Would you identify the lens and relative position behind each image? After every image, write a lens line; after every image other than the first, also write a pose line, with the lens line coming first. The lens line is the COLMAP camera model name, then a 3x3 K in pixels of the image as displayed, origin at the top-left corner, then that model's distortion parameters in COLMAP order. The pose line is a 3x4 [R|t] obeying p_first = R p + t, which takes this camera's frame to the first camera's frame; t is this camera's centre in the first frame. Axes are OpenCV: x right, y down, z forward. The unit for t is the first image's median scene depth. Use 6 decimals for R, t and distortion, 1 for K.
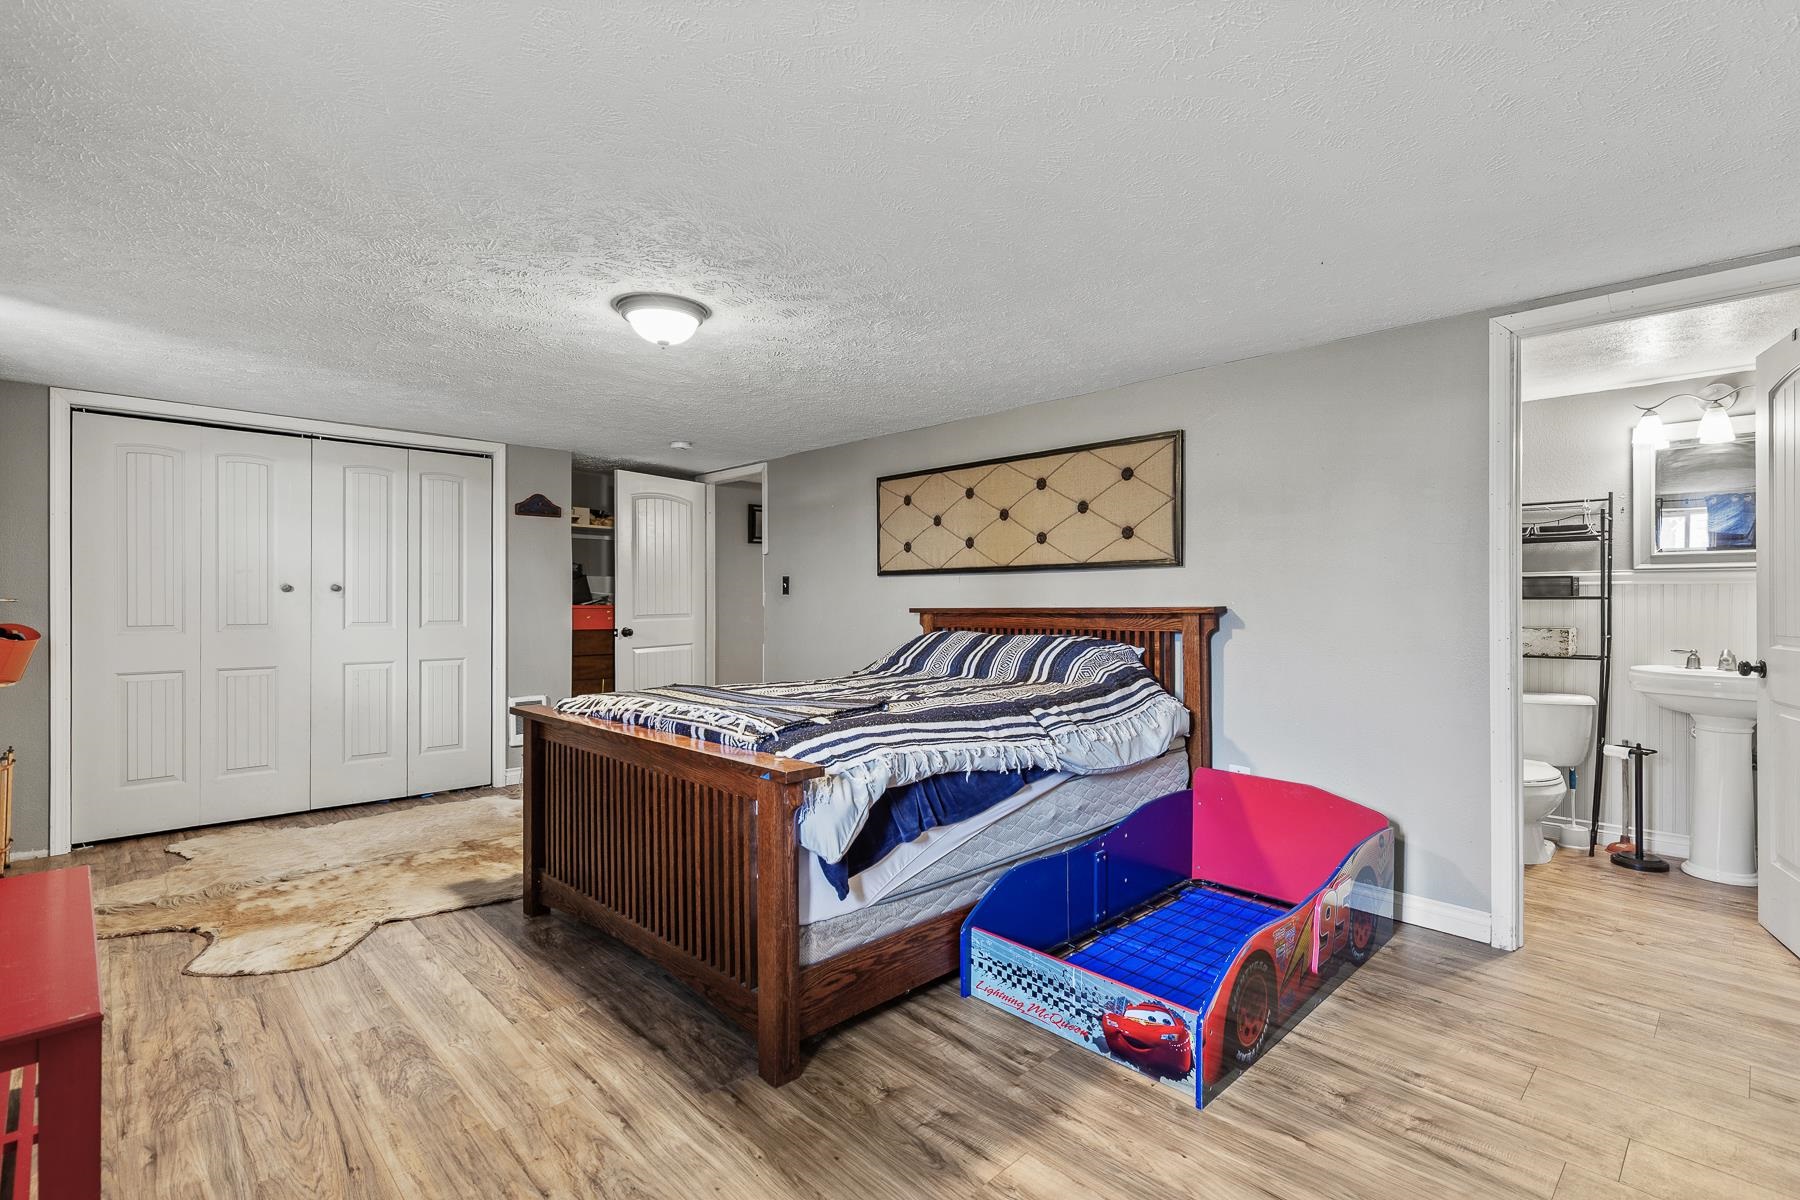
lens RADIAL K [[808.9, 0, 893.8], [0, 808.9, 592.6], [0, 0, 1]] dist [0.003496, -0.000684]
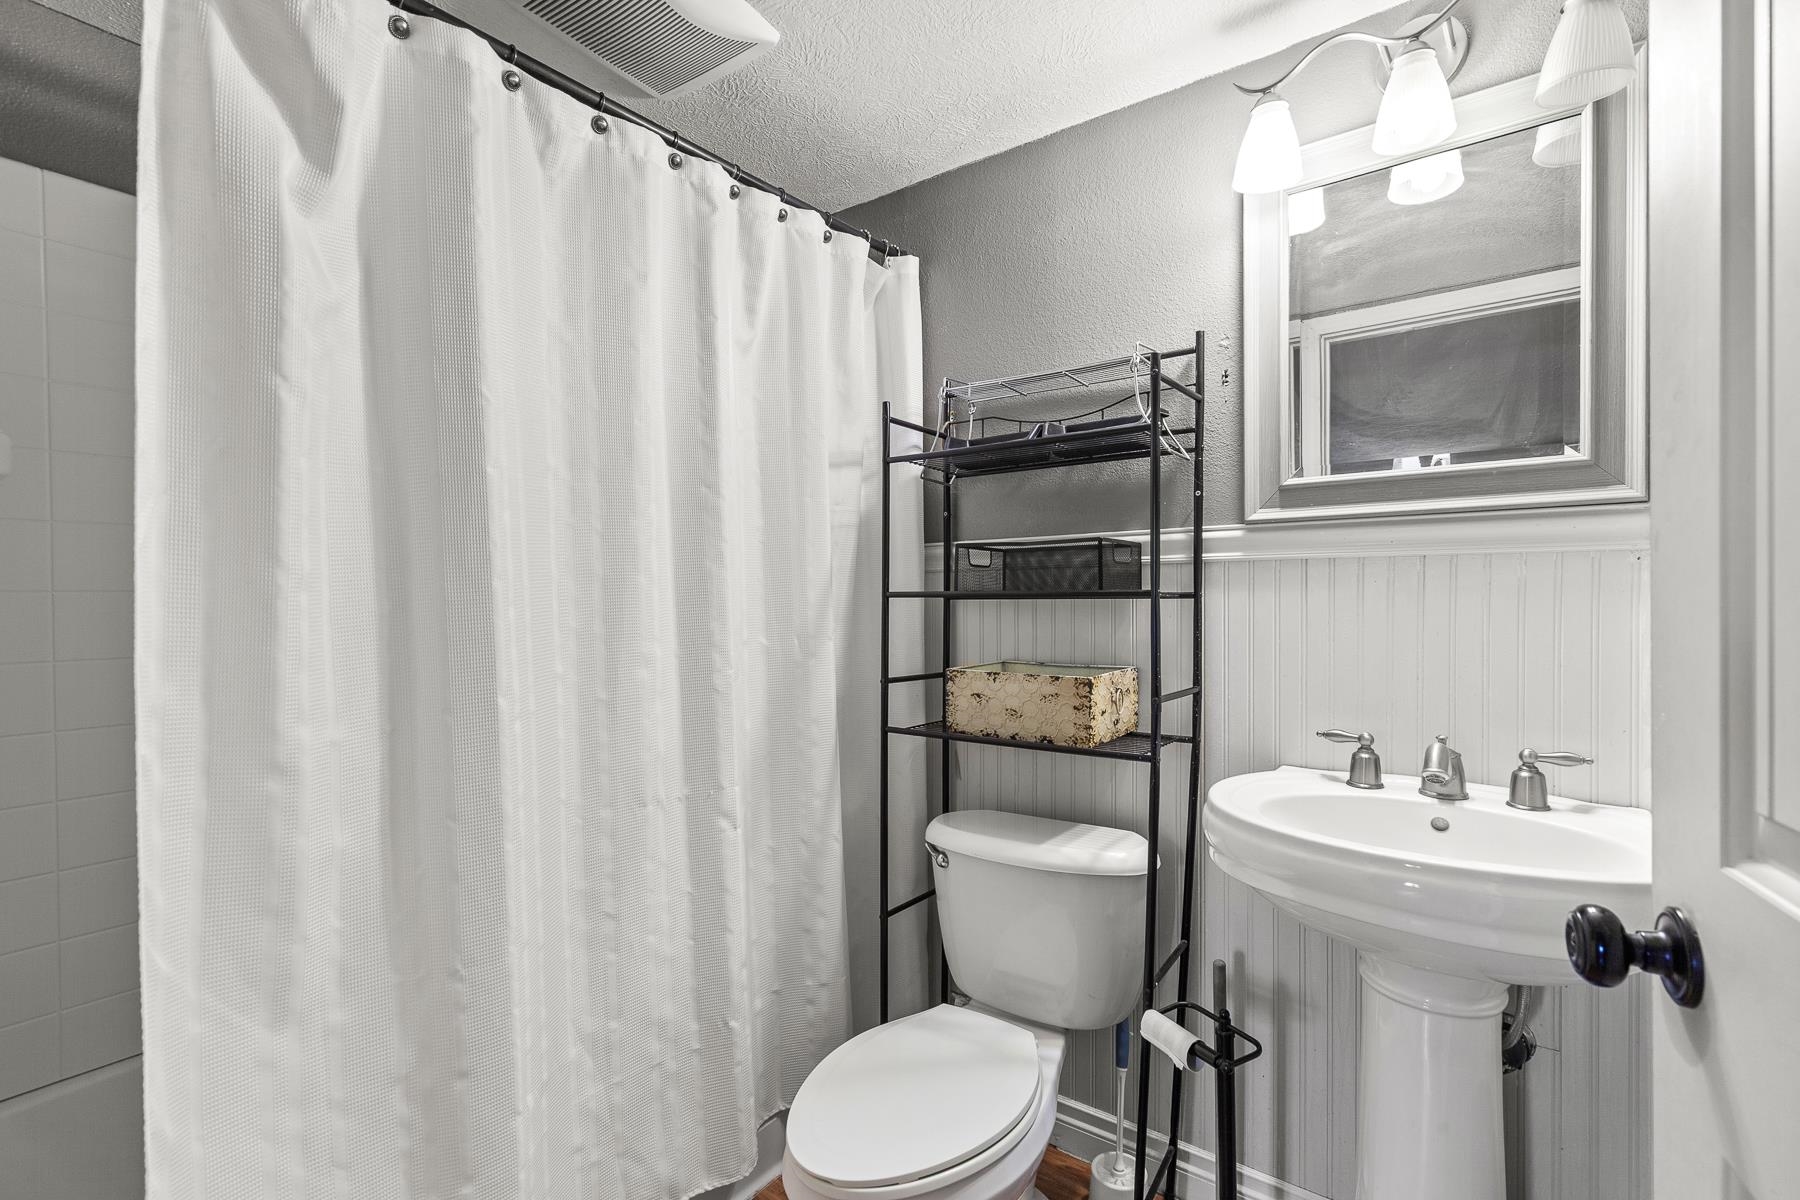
lens RADIAL K [[808.9, 0, 903.1], [0, 808.9, 616.5], [0, 0, 1]] dist [0.003496, -0.000684]
pose [[0.971196, -0.001546, 0.238276, 0.654209], [0.003041, 0.999978, -0.005909, 0.020297], [-0.238262, 0.006464, 0.971179, 0.653207]]
